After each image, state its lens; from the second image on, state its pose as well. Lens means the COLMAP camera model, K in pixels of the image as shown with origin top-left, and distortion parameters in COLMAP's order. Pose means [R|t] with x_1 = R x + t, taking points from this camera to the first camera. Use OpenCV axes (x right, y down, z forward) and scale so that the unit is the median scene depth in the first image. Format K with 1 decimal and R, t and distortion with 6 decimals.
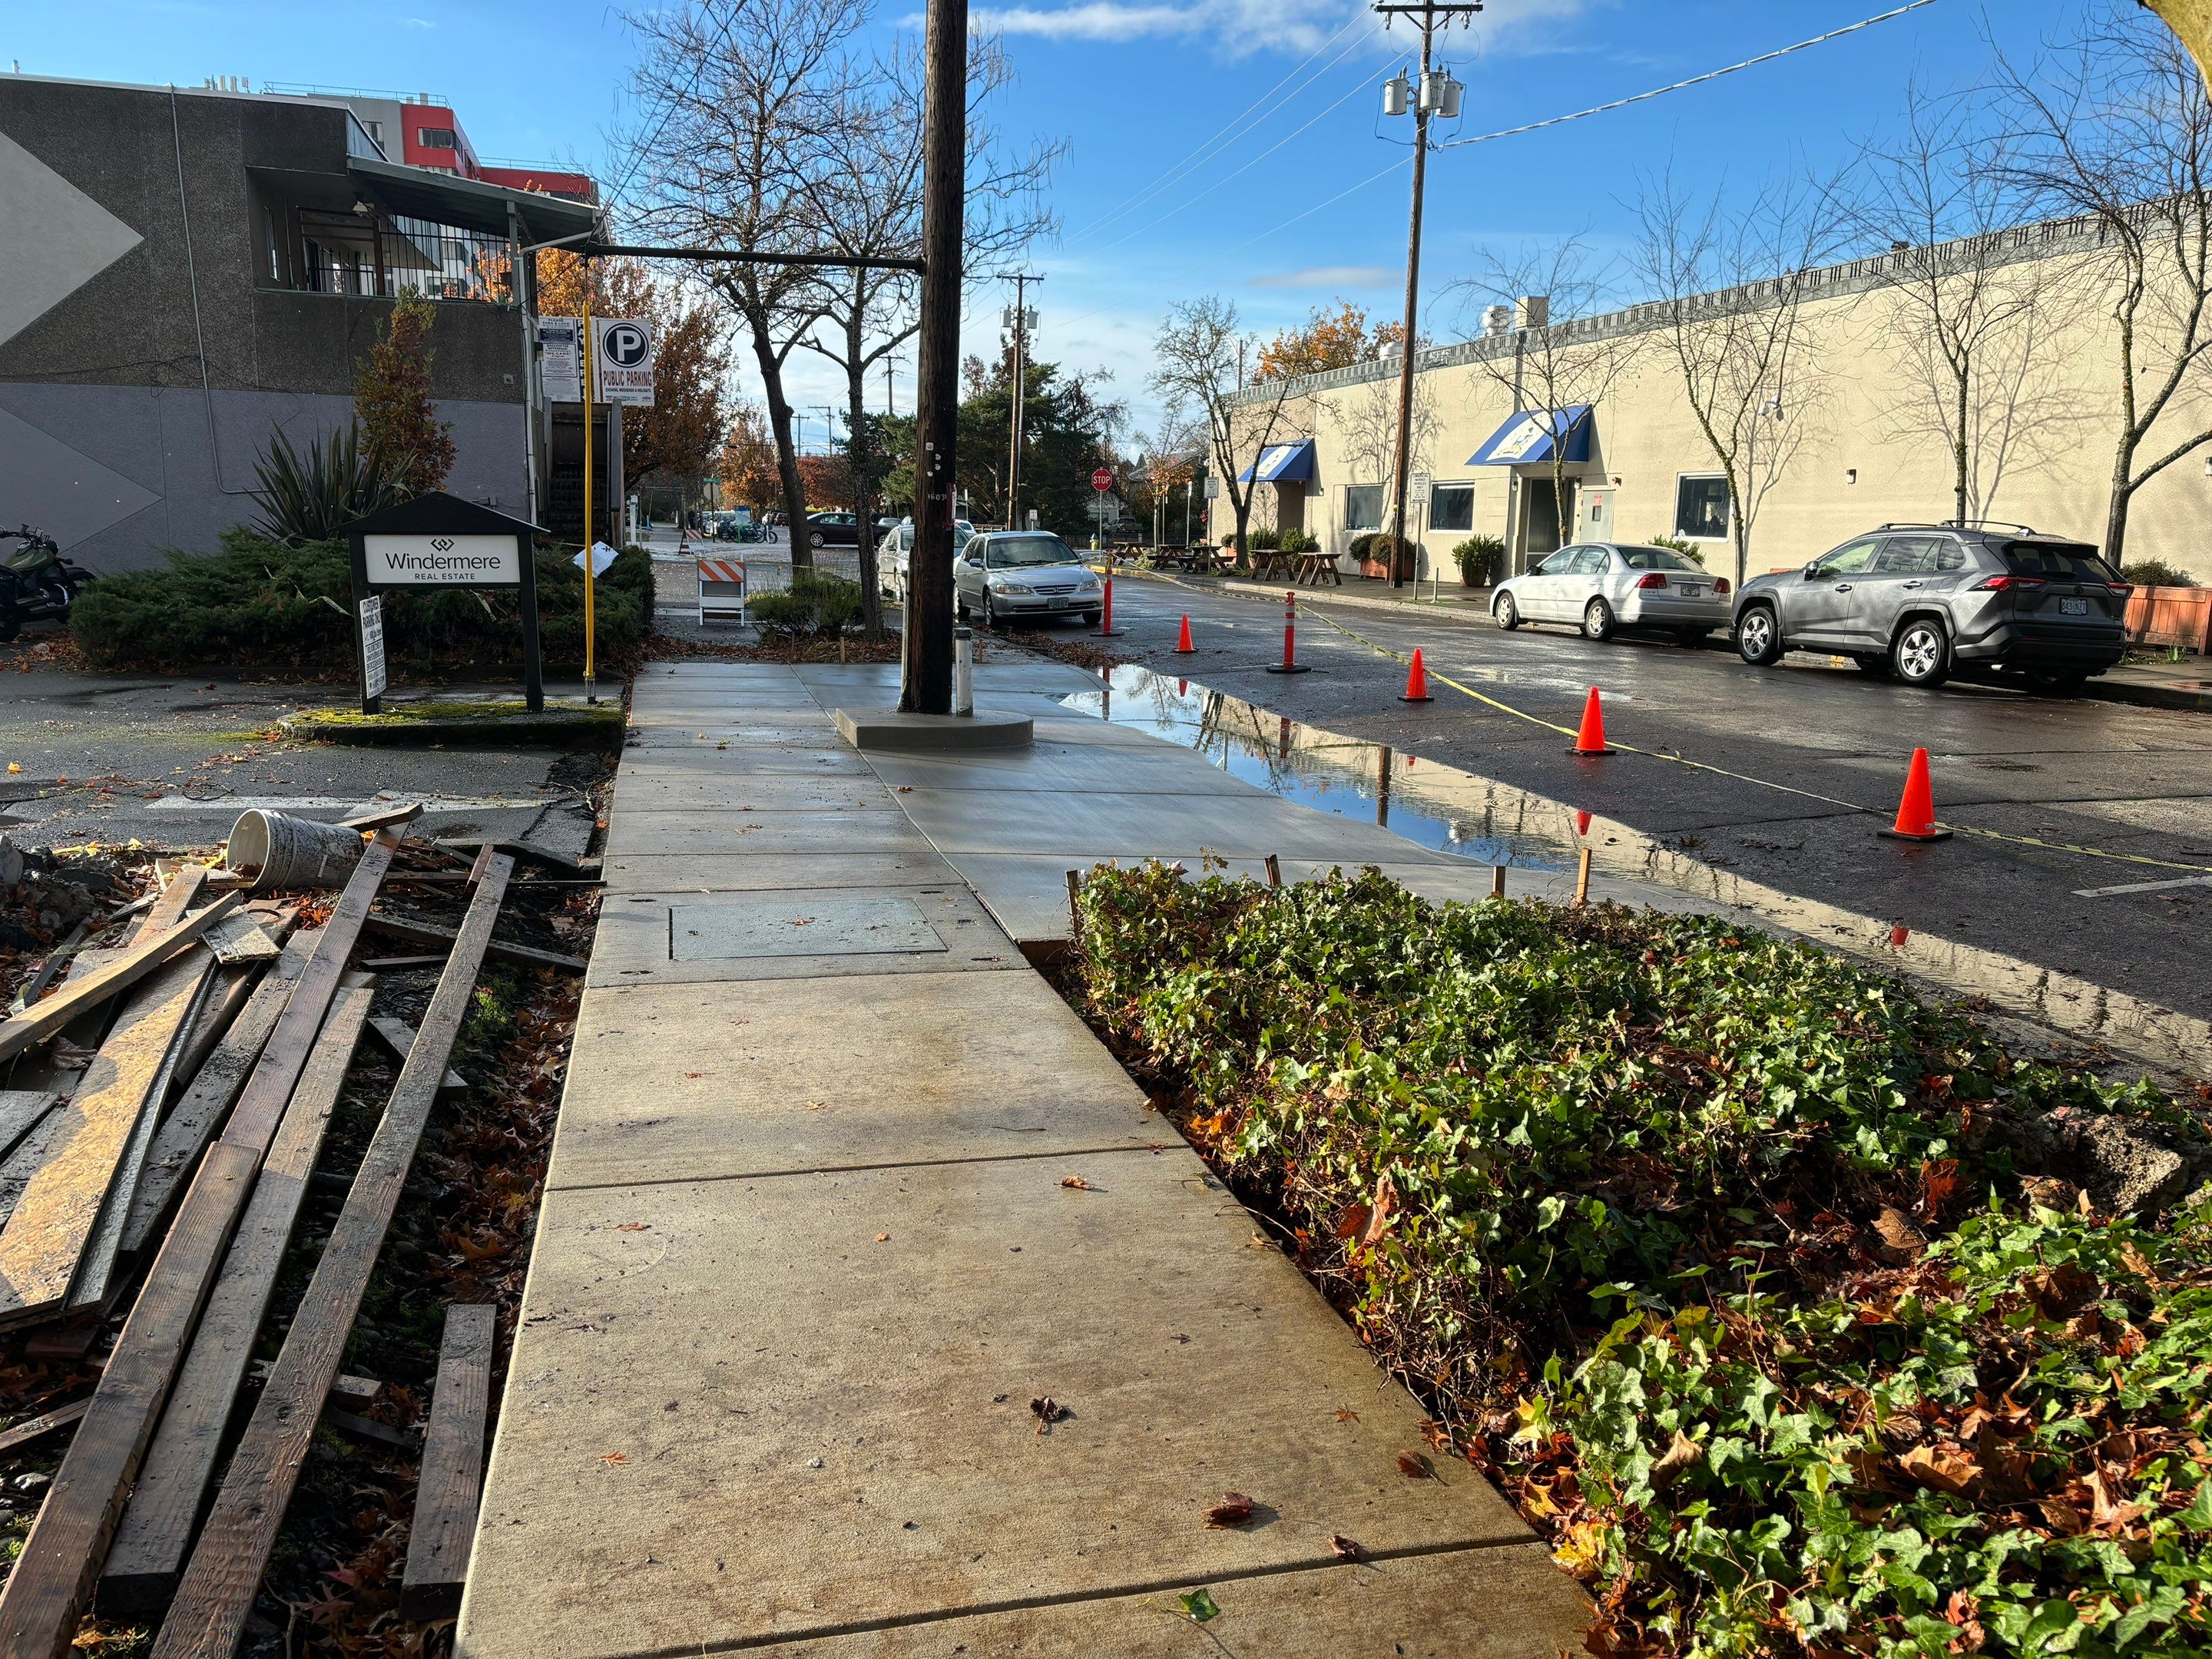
lens RADIAL K [[1608.3, 0, 1106.0], [0, 1608.3, 829.5], [0, 0, 1]] dist [-0.000202, -0.001714]
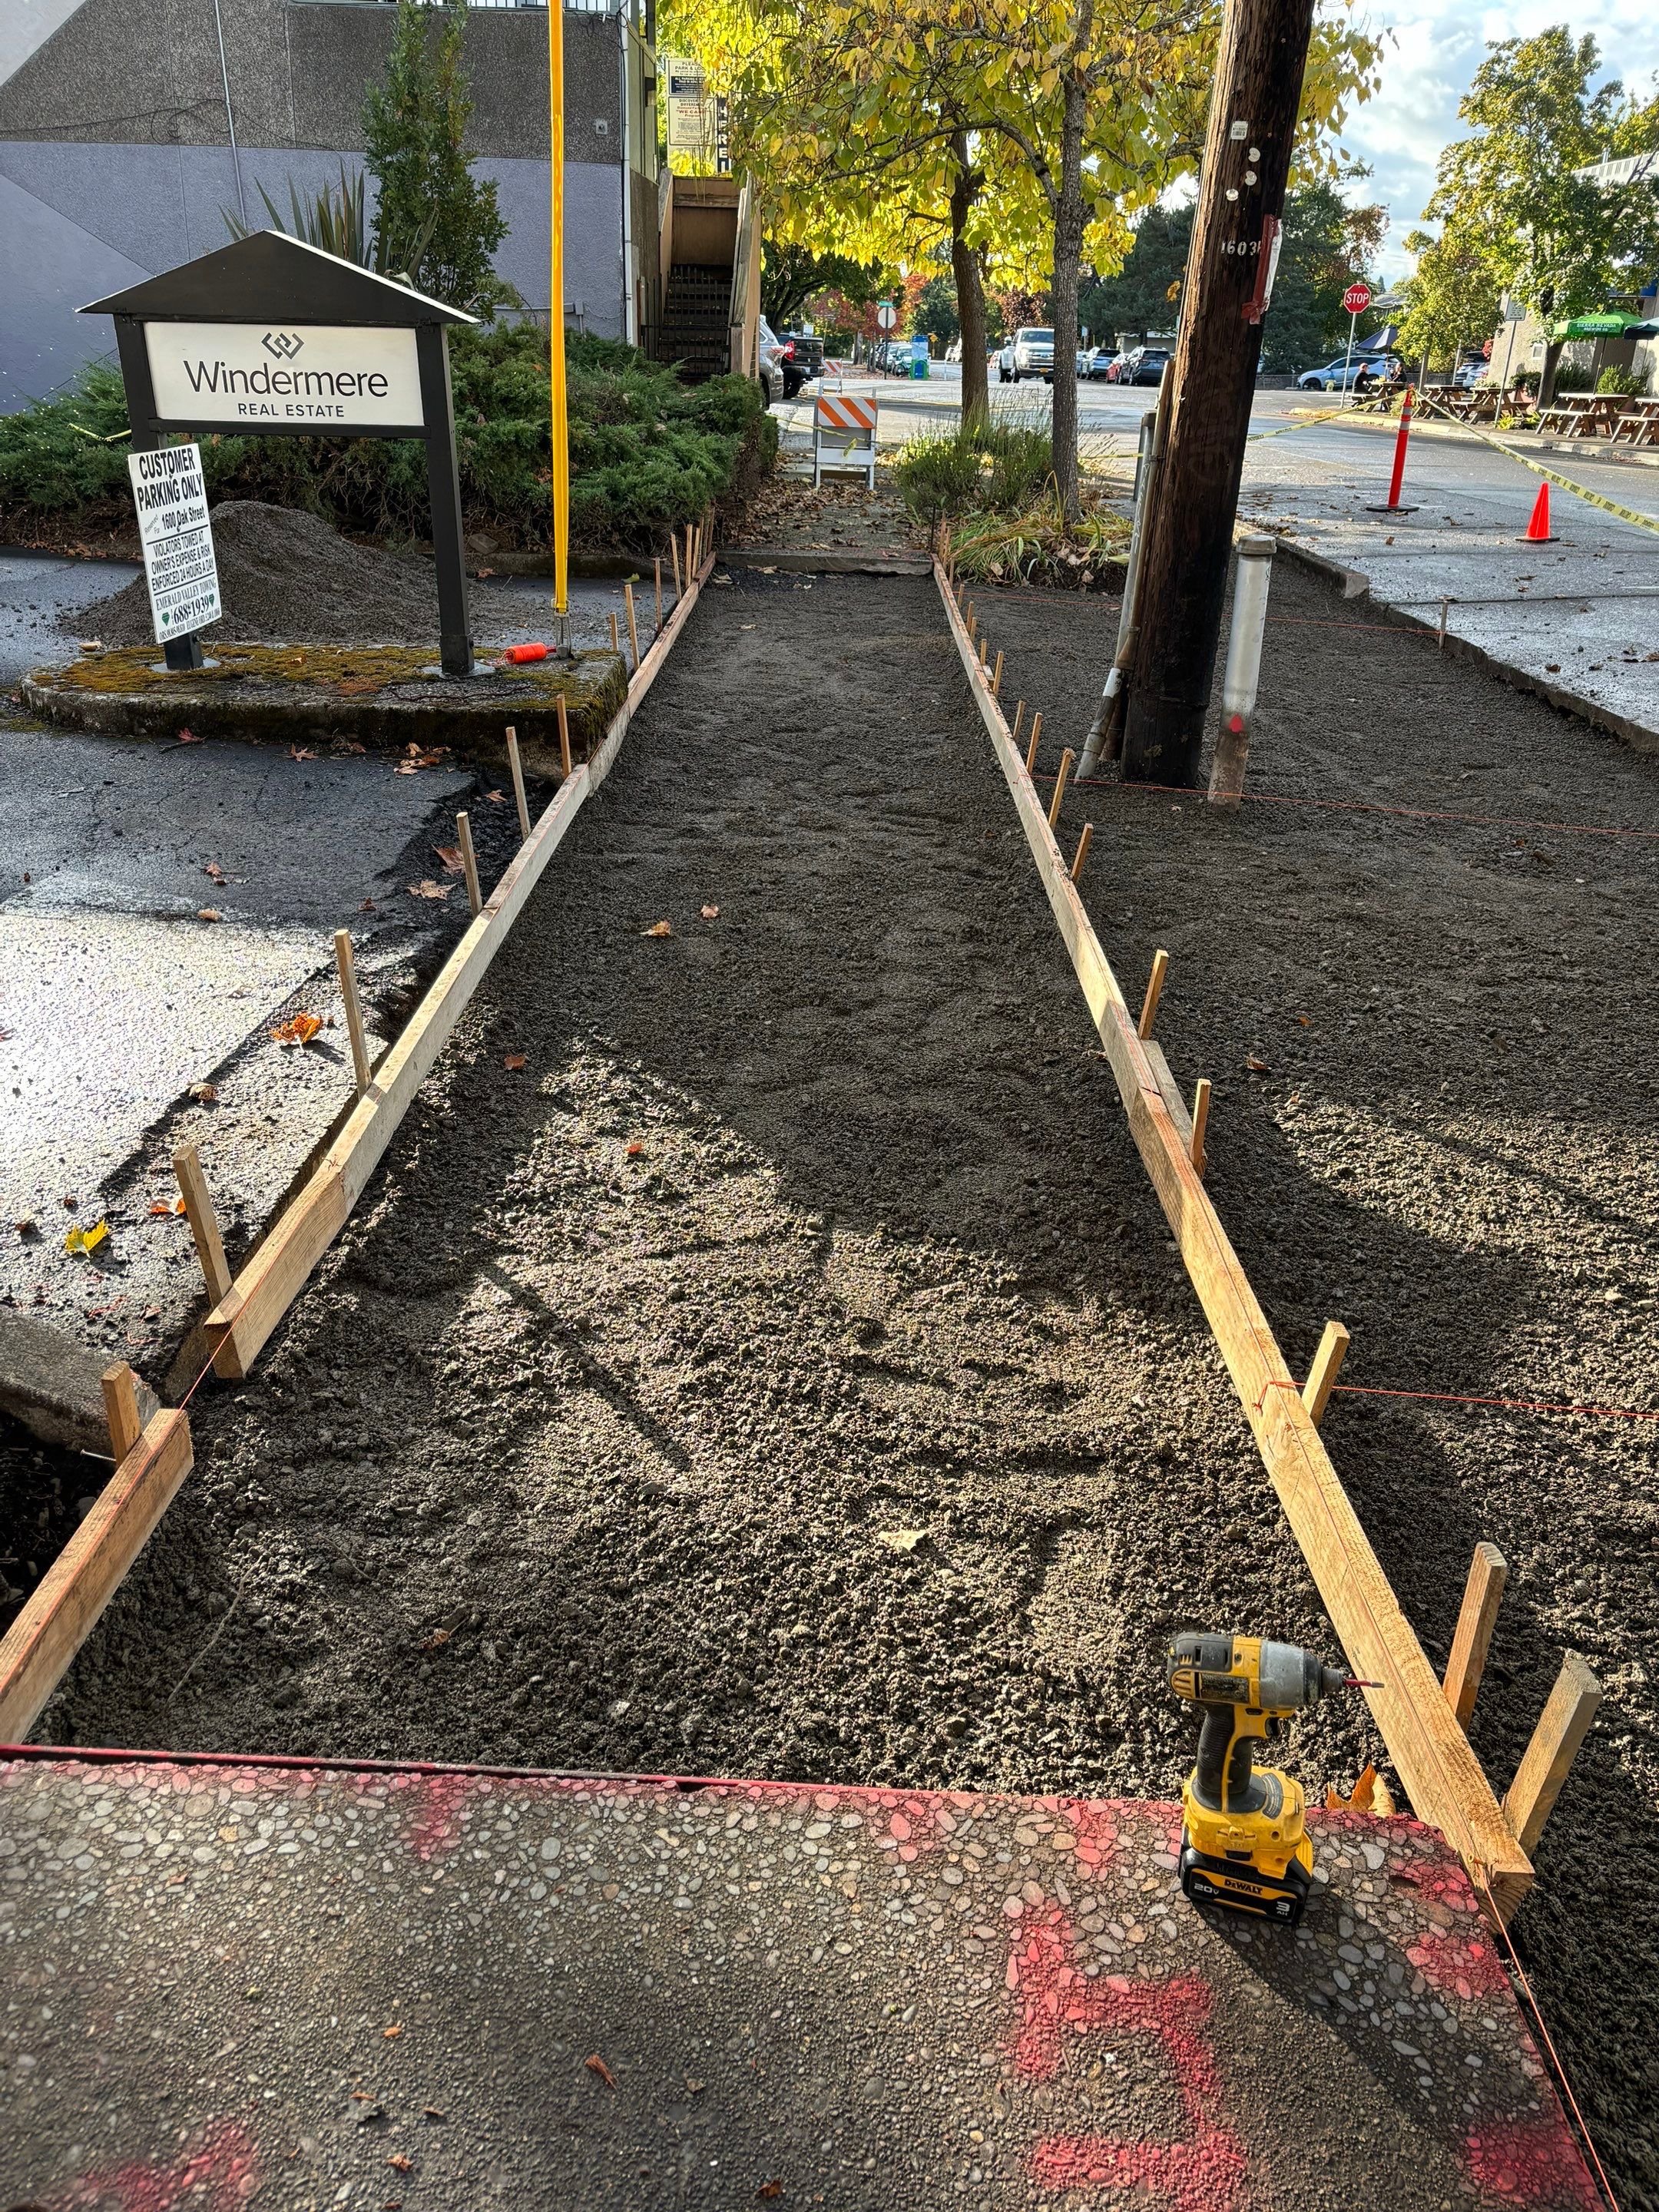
lens RADIAL K [[1608.3, 0, 829.5], [0, 1608.3, 1106.0], [0, 0, 1]] dist [-0.000202, -0.001714]
pose [[0.963108, 0.123843, -0.238927, -0.041422], [-0.062392, 0.966386, 0.249408, -0.039555], [0.261783, -0.225300, 0.938461, 0.249537]]
